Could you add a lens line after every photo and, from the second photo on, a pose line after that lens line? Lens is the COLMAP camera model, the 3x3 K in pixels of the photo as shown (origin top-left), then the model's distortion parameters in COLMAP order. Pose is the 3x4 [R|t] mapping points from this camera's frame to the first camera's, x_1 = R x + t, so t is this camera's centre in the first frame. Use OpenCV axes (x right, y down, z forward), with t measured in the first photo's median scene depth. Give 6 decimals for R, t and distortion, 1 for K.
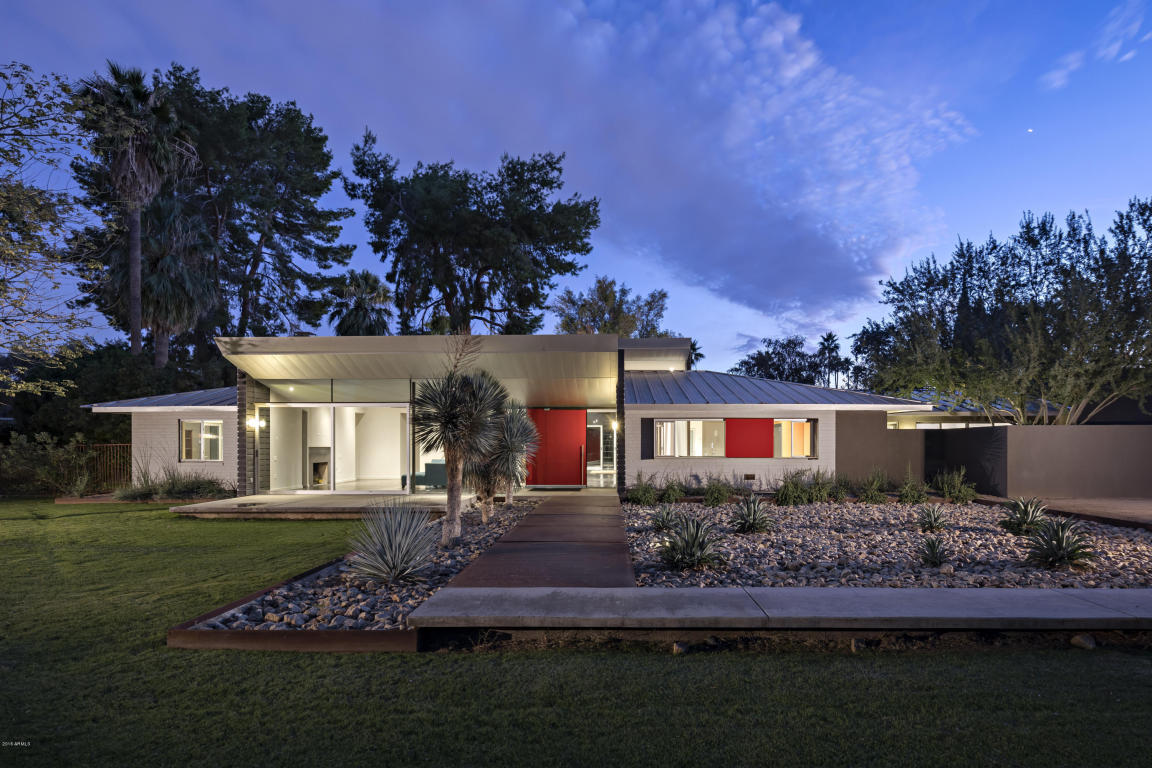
lens RADIAL K [[586.3, 0, 581.0], [0, 586.3, 343.2], [0, 0, 1]] dist [-0.001793, -0.000740]
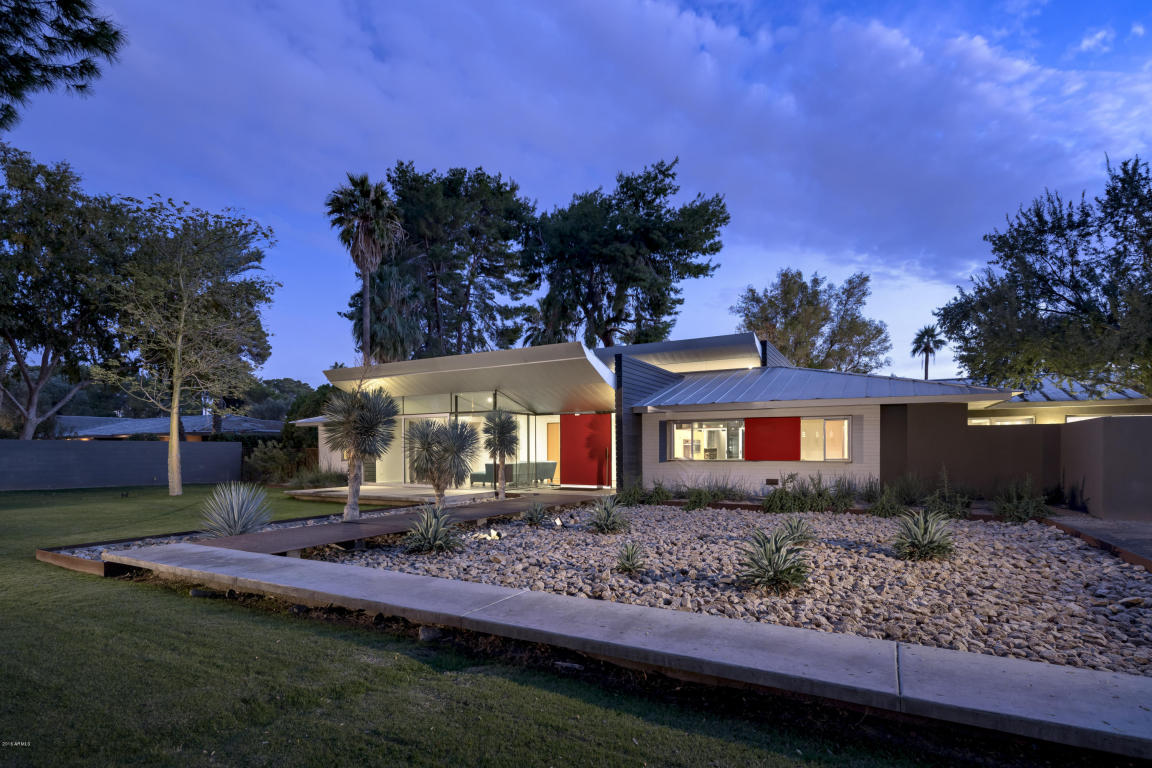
lens RADIAL K [[574.9, 0, 579.0], [0, 574.9, 355.6], [0, 0, 1]] dist [0.001309, -0.000203]
pose [[0.874334, -0.080860, -0.478540, 0.253455], [0.085352, 0.996274, -0.012397, 0.010424], [0.477760, -0.030005, 0.877978, 0.043815]]
